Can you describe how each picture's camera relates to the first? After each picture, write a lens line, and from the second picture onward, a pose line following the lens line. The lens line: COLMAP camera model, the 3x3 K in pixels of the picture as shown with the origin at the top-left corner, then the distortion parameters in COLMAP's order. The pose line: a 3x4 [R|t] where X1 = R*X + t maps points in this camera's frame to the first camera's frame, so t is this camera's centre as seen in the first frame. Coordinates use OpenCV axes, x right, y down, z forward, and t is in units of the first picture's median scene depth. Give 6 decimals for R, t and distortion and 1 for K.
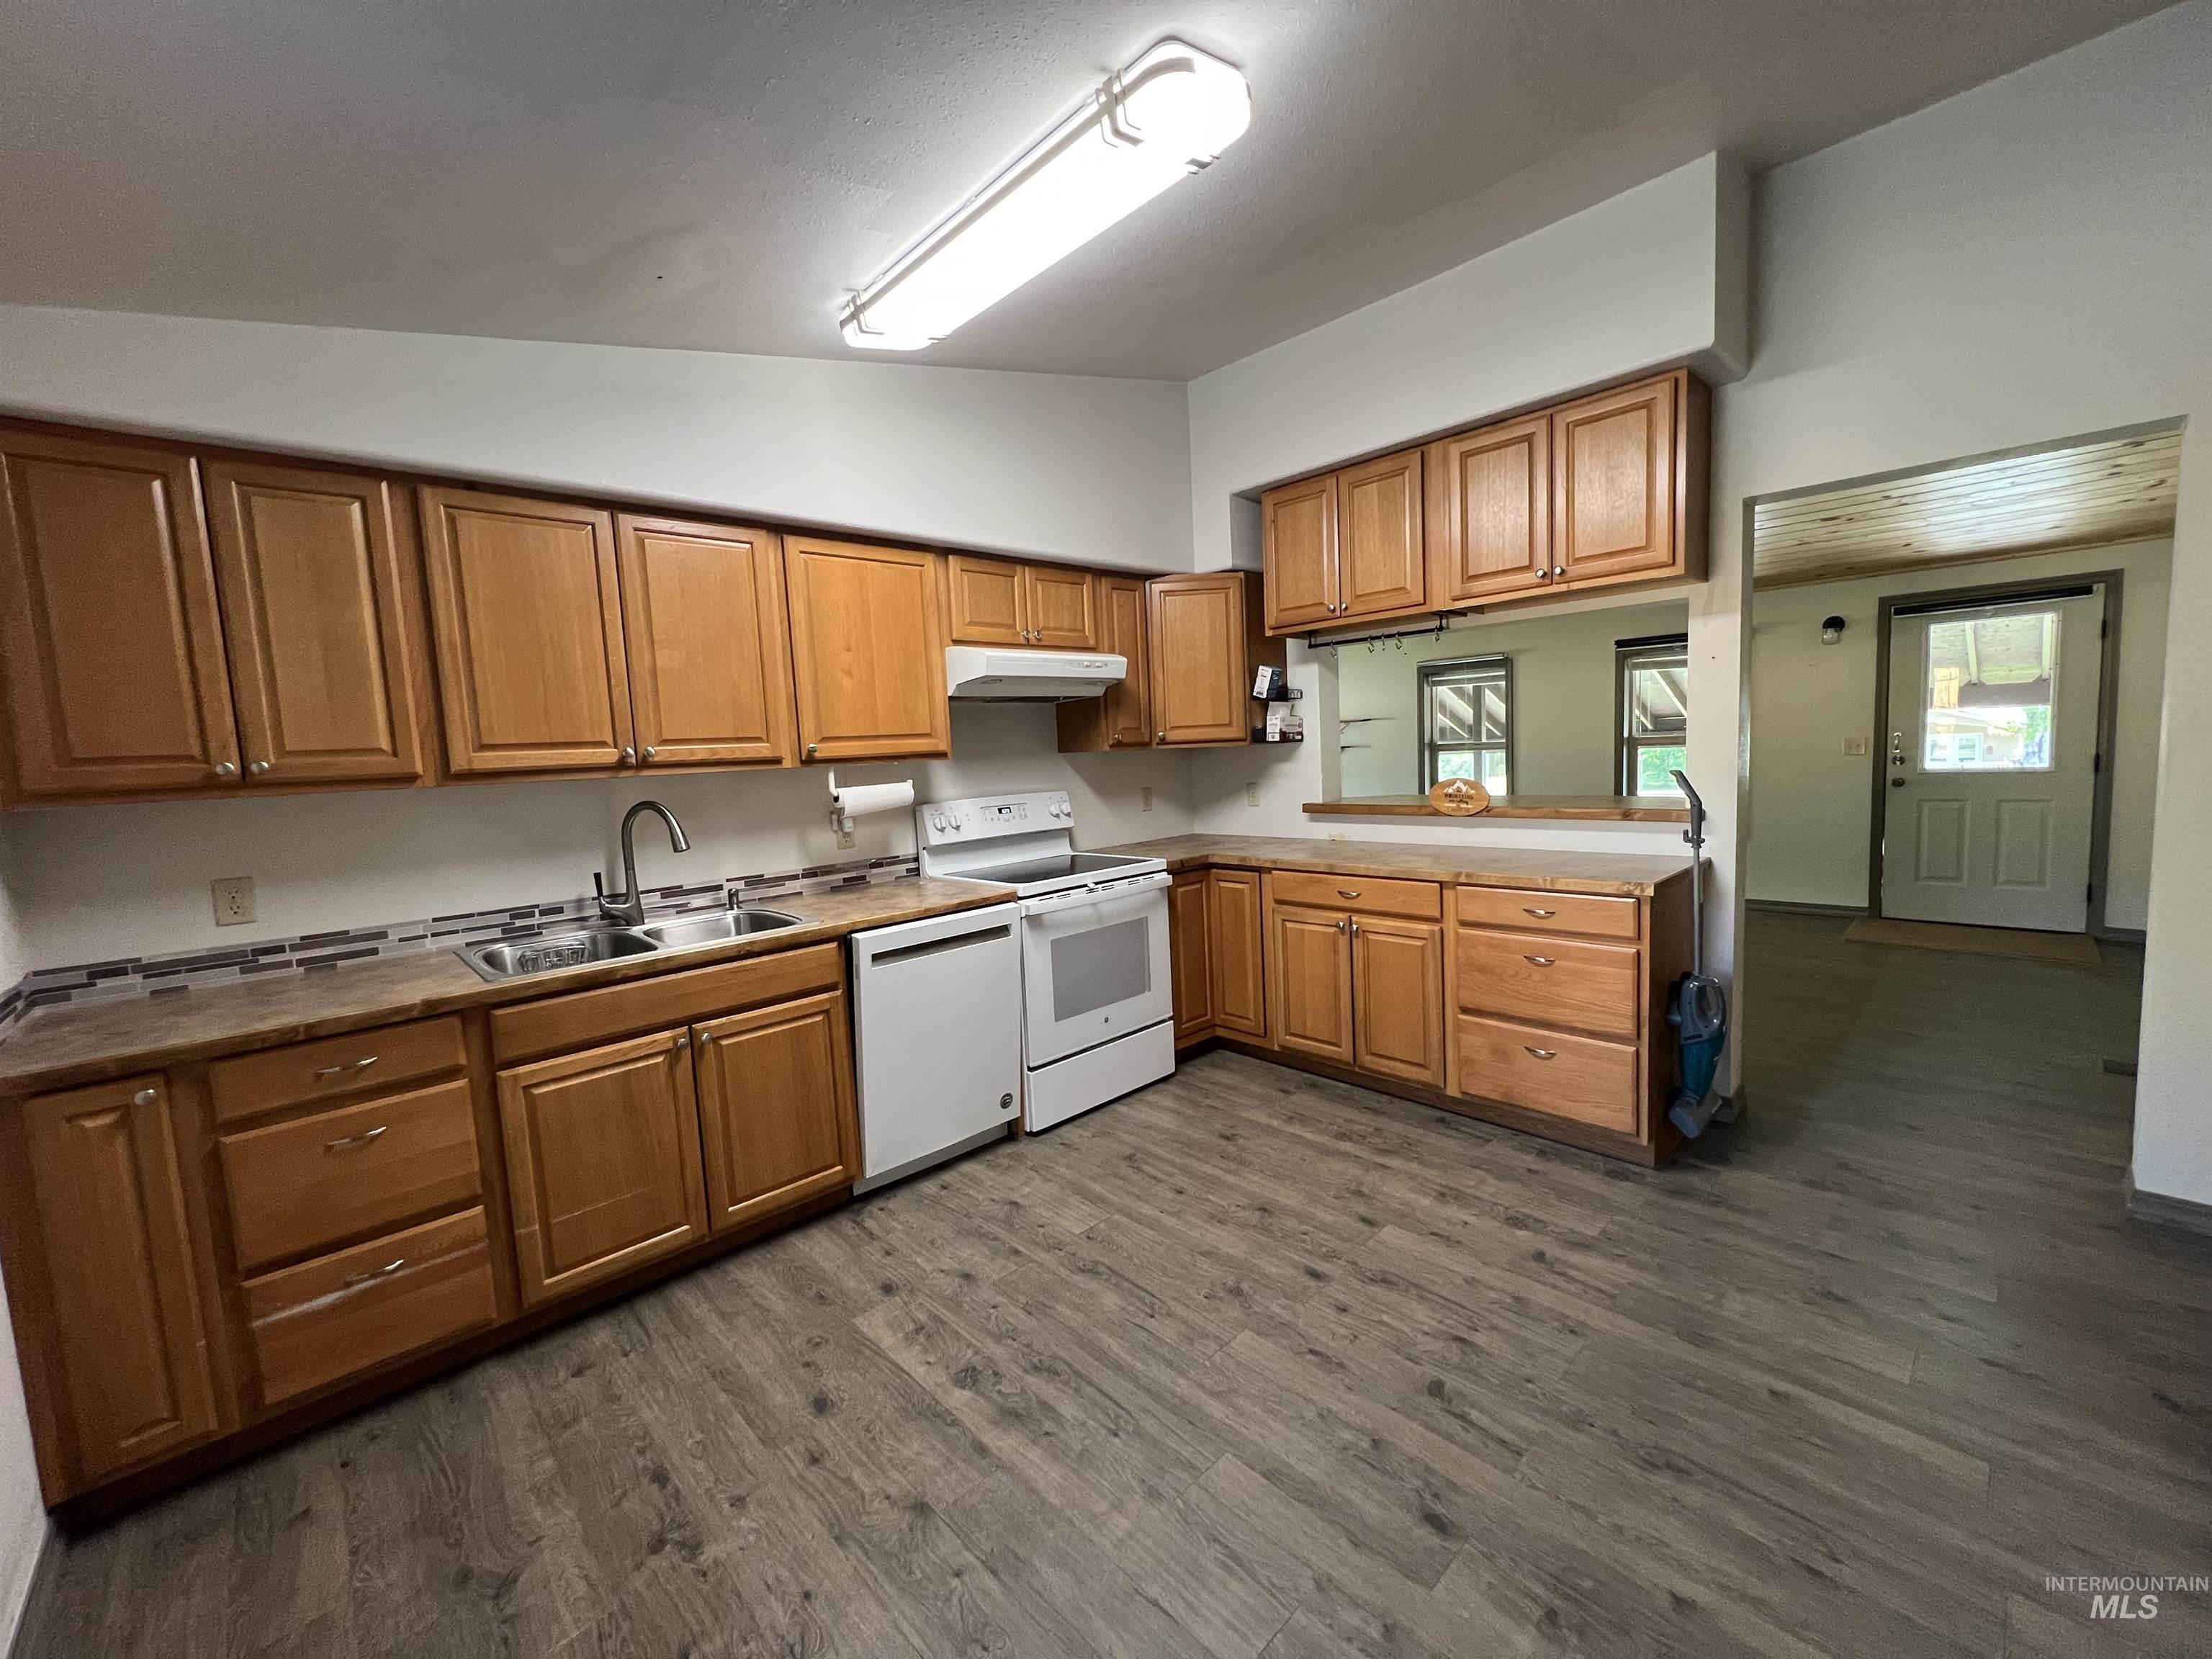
lens RADIAL K [[883.1, 0, 1111.6], [0, 883.1, 836.1], [0, 0, 1]] dist [-0.001423, 0.000560]
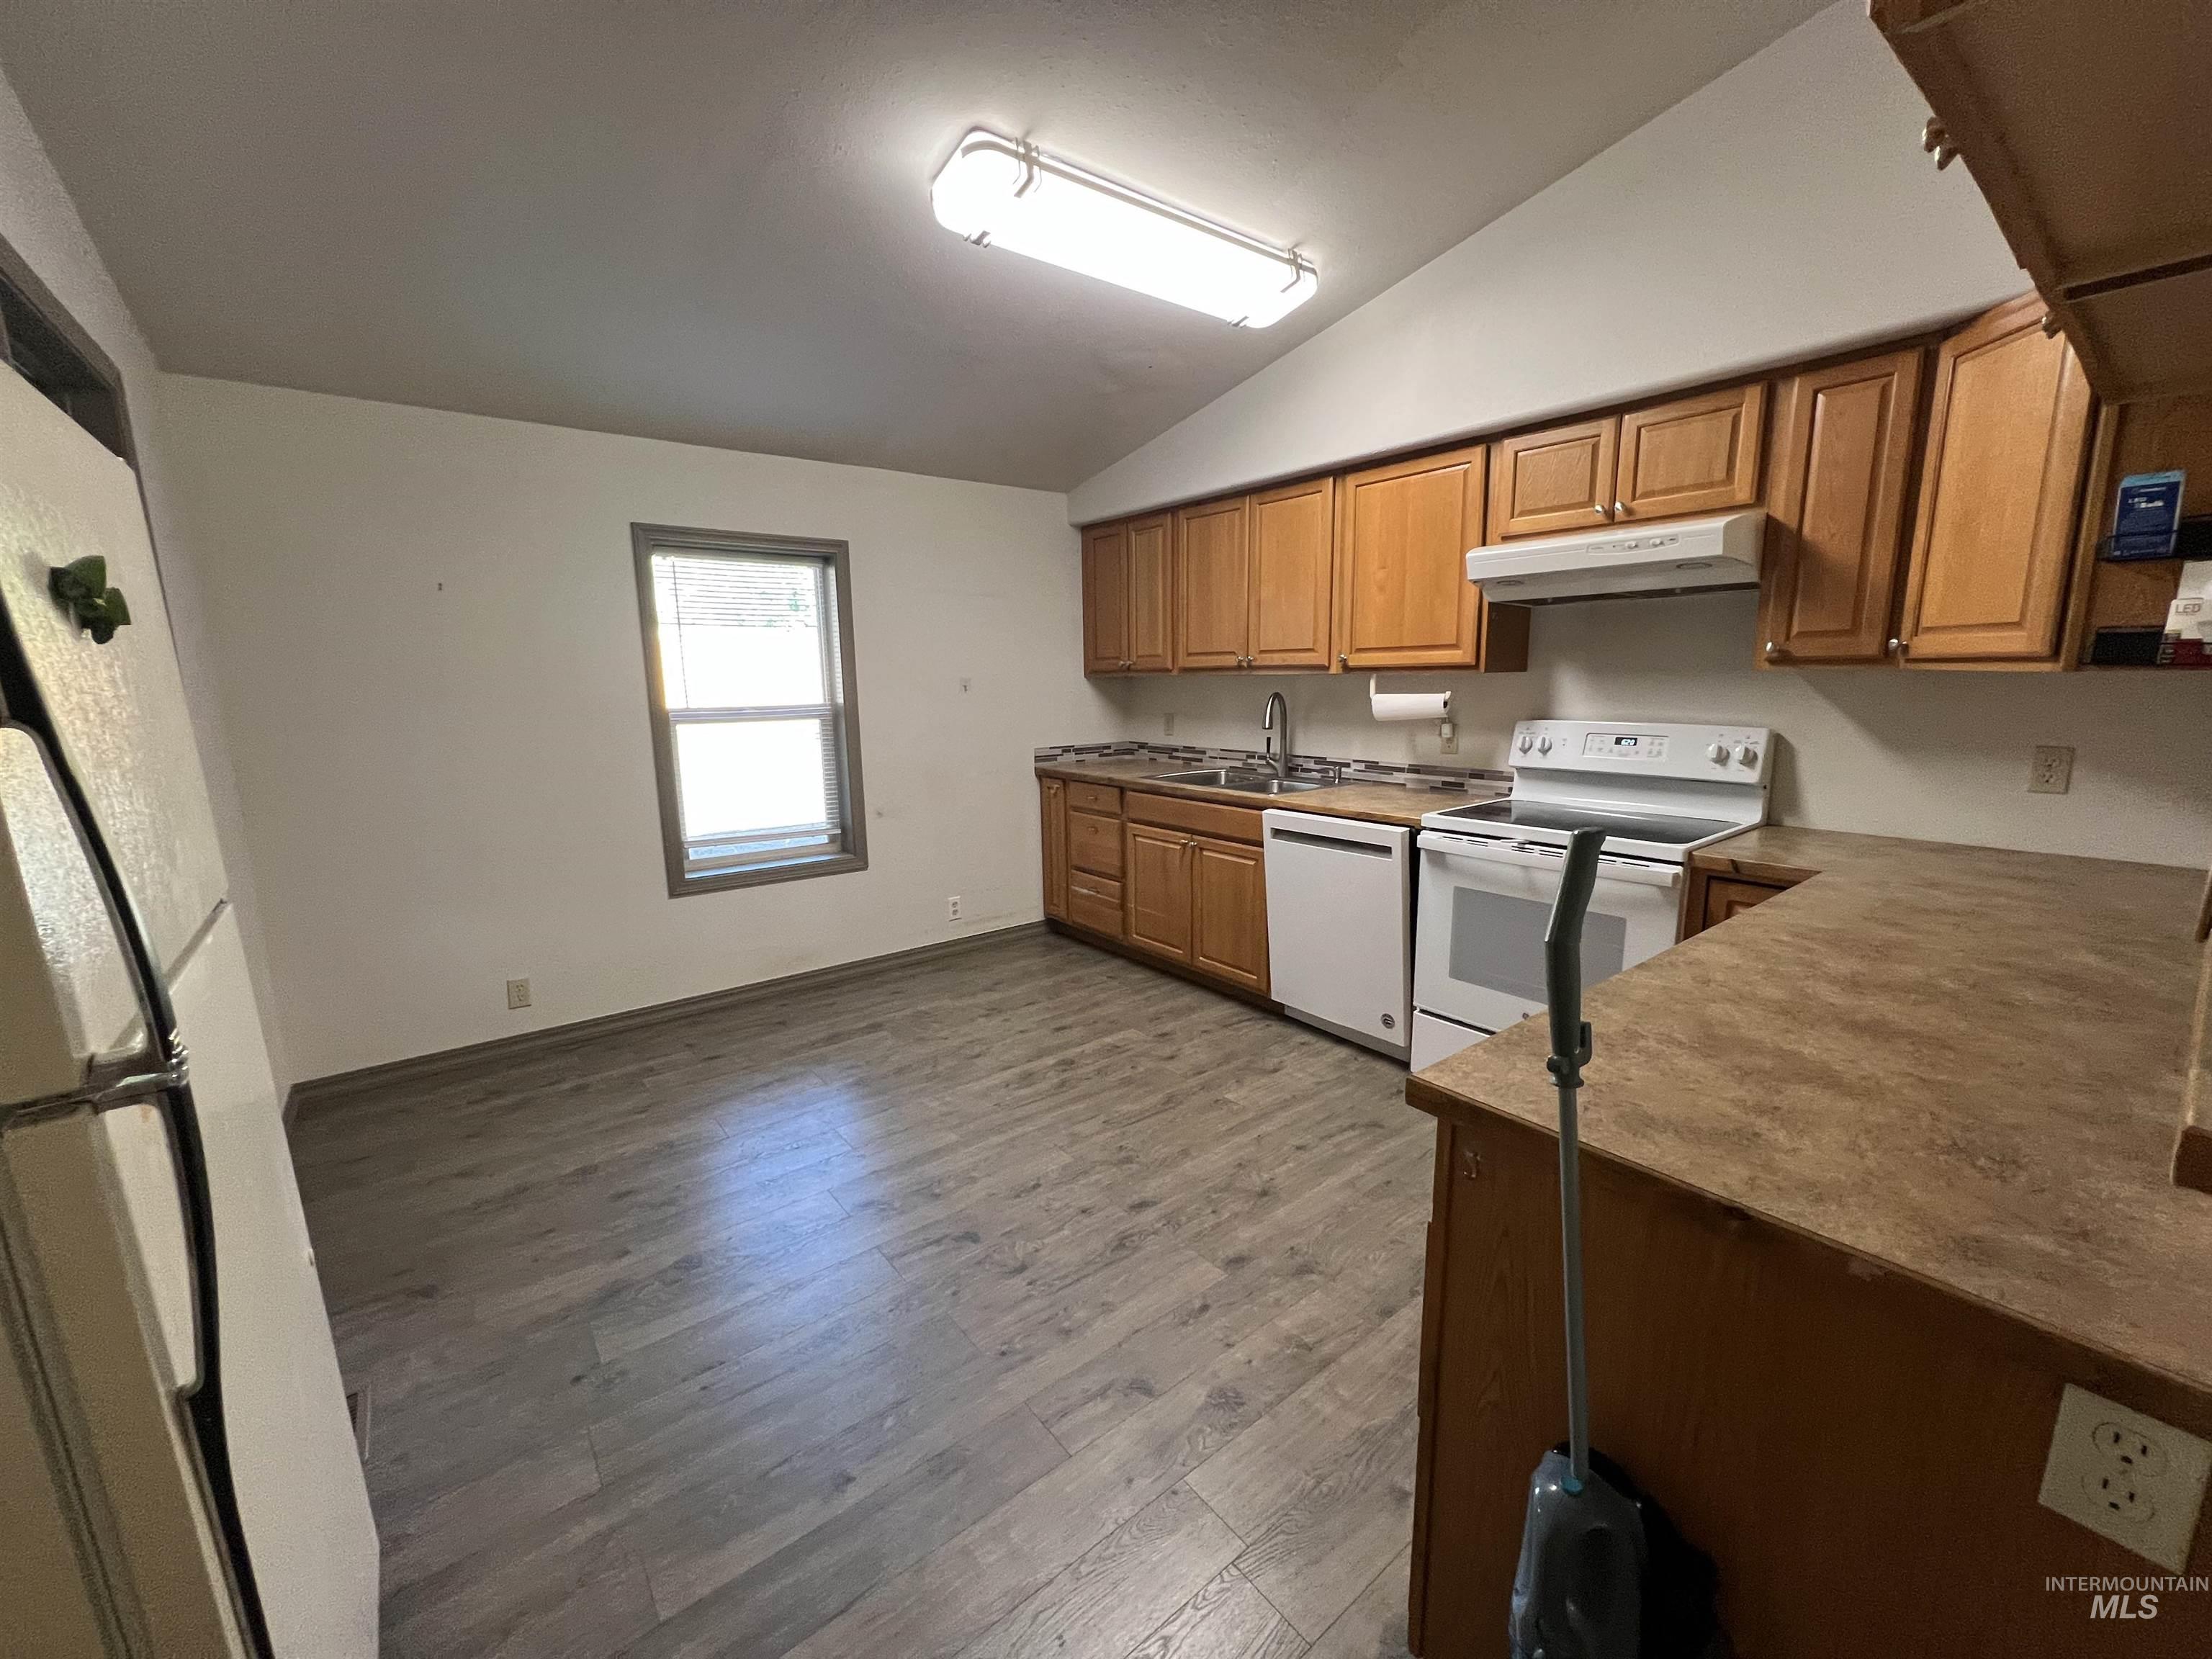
lens RADIAL K [[883.1, 0, 1108.8], [0, 883.1, 839.8], [0, 0, 1]] dist [-0.001423, 0.000560]
pose [[-0.094017, 0.234148, -0.967644, 0.886896], [-0.081871, 0.966839, 0.241908, -0.123057], [0.992199, 0.101966, -0.071729, 0.785302]]
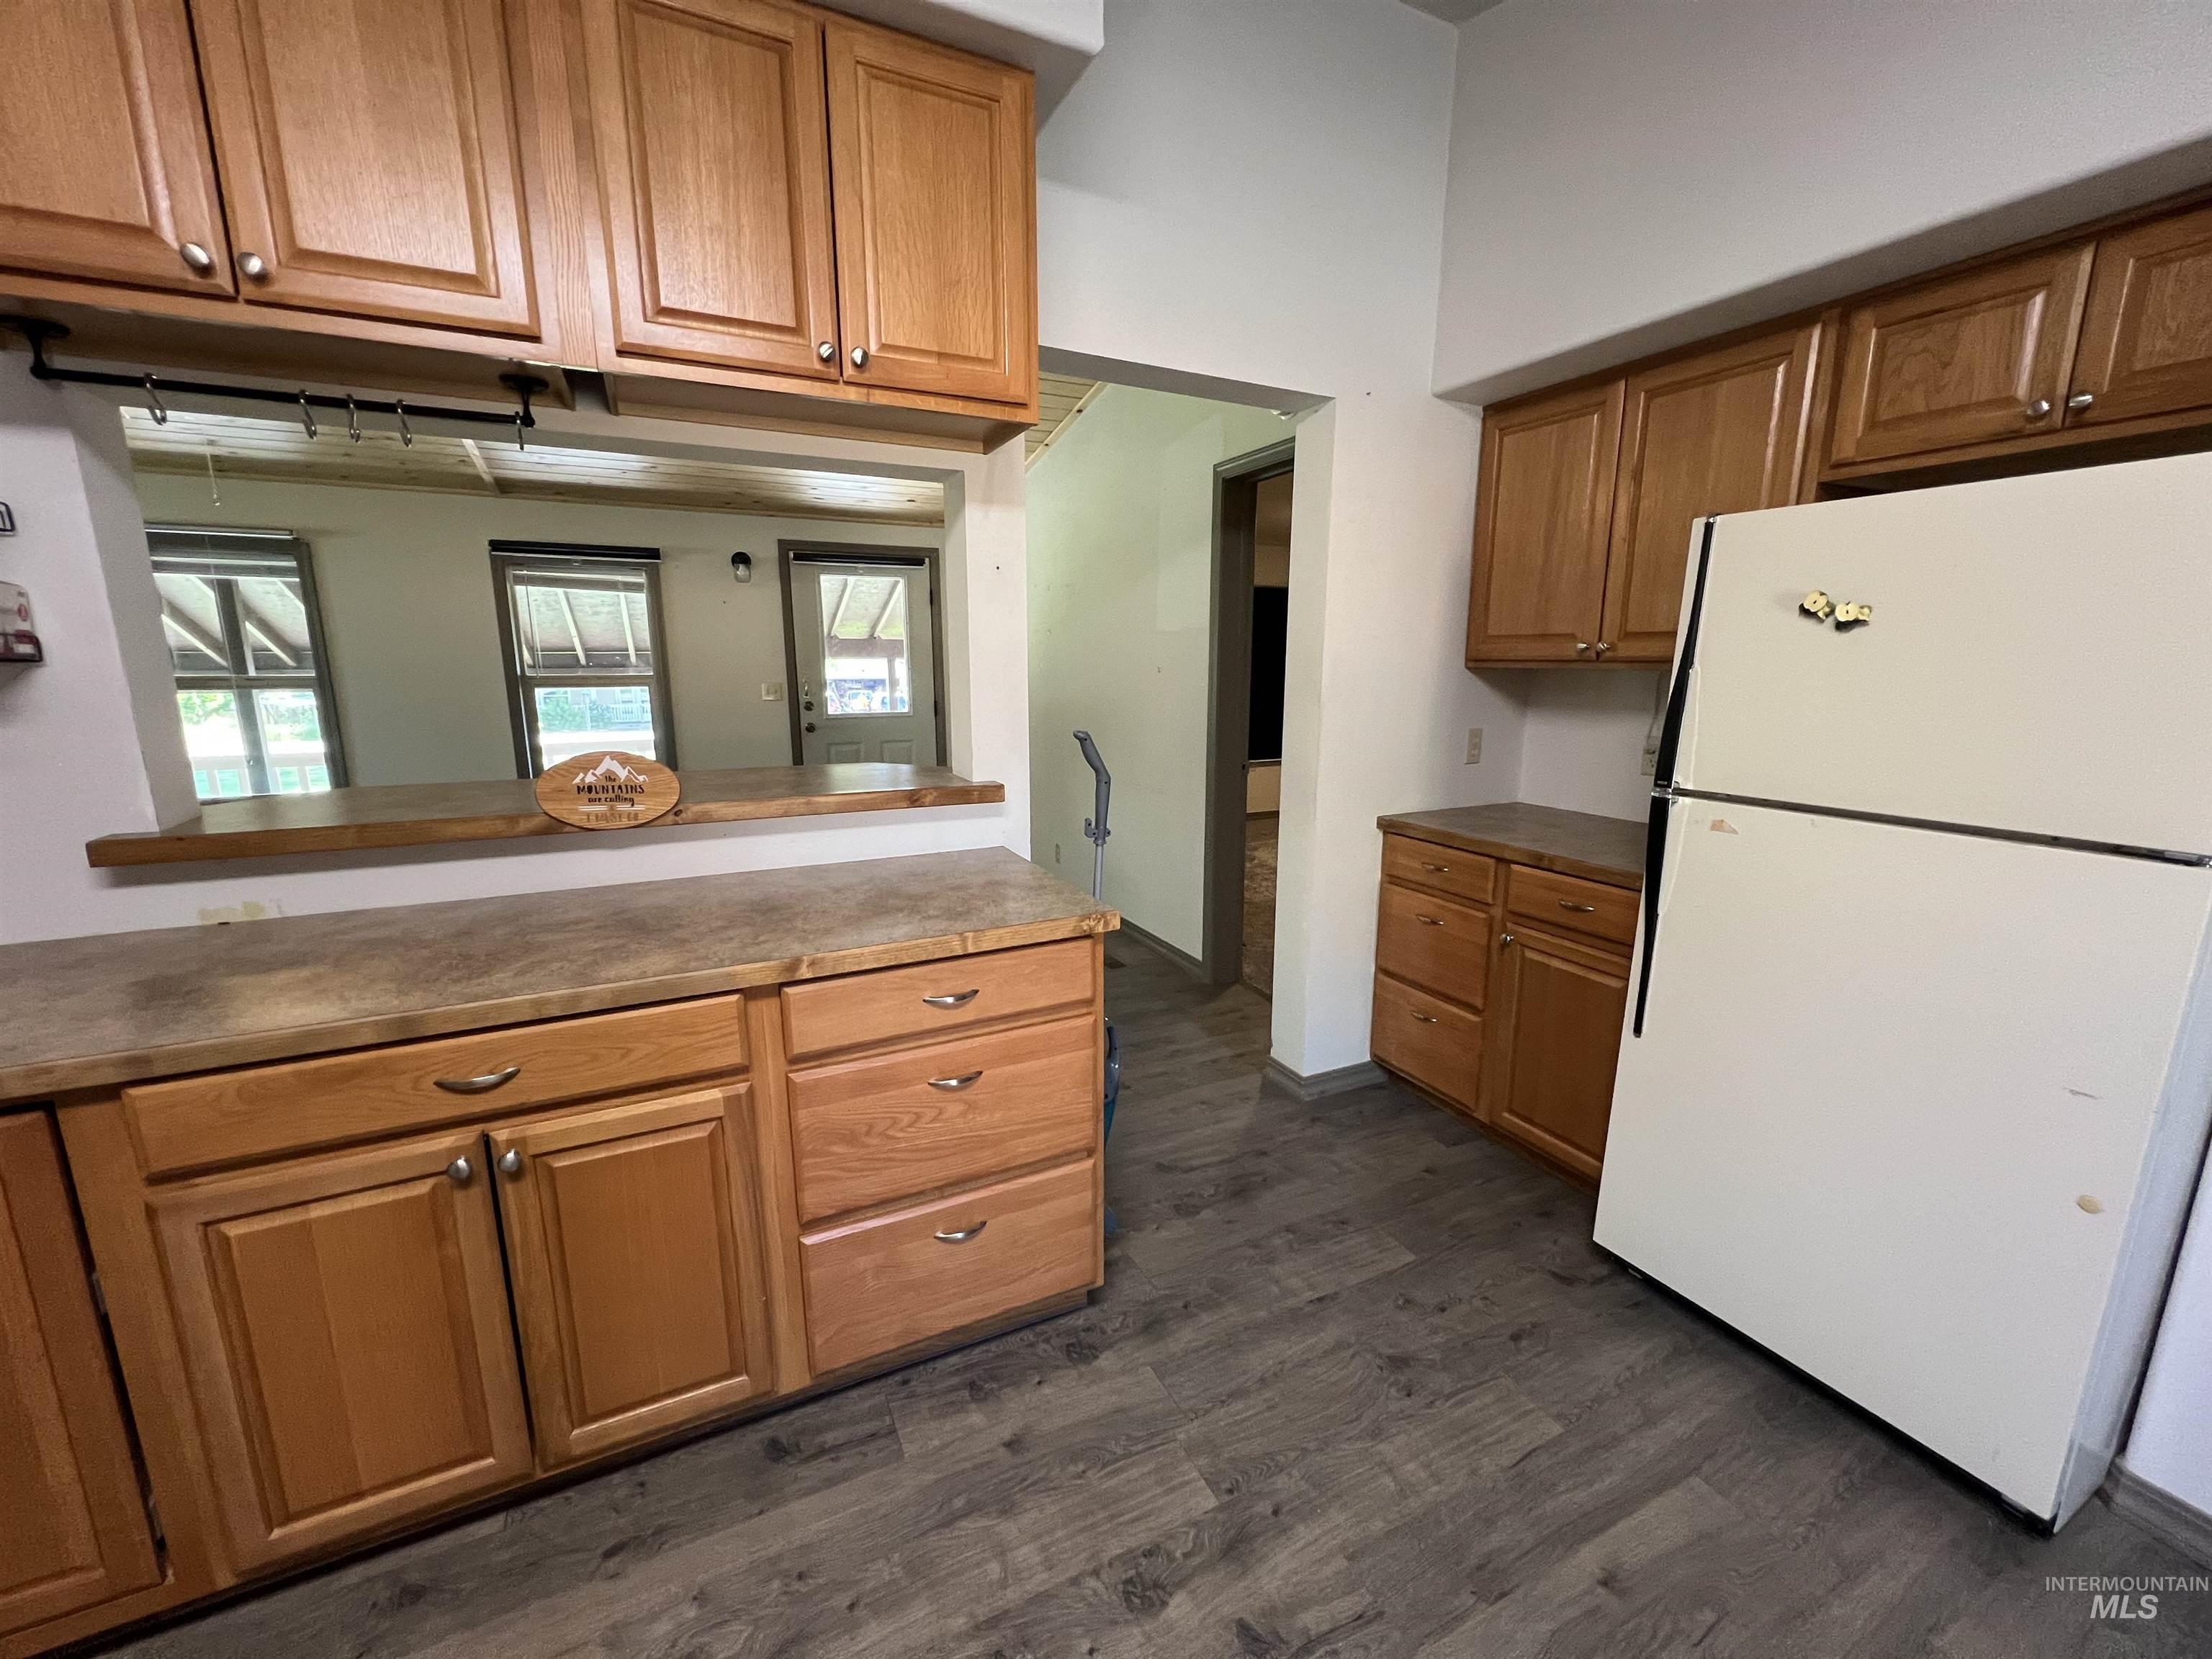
lens RADIAL K [[883.1, 0, 1106.7], [0, 883.1, 833.7], [0, 0, 1]] dist [-0.001423, 0.000560]
pose [[0.297598, -0.139807, 0.944399, 0.010965], [0.080068, 0.989389, 0.121237, -0.071180], [-0.951328, 0.039536, 0.305634, 0.722096]]
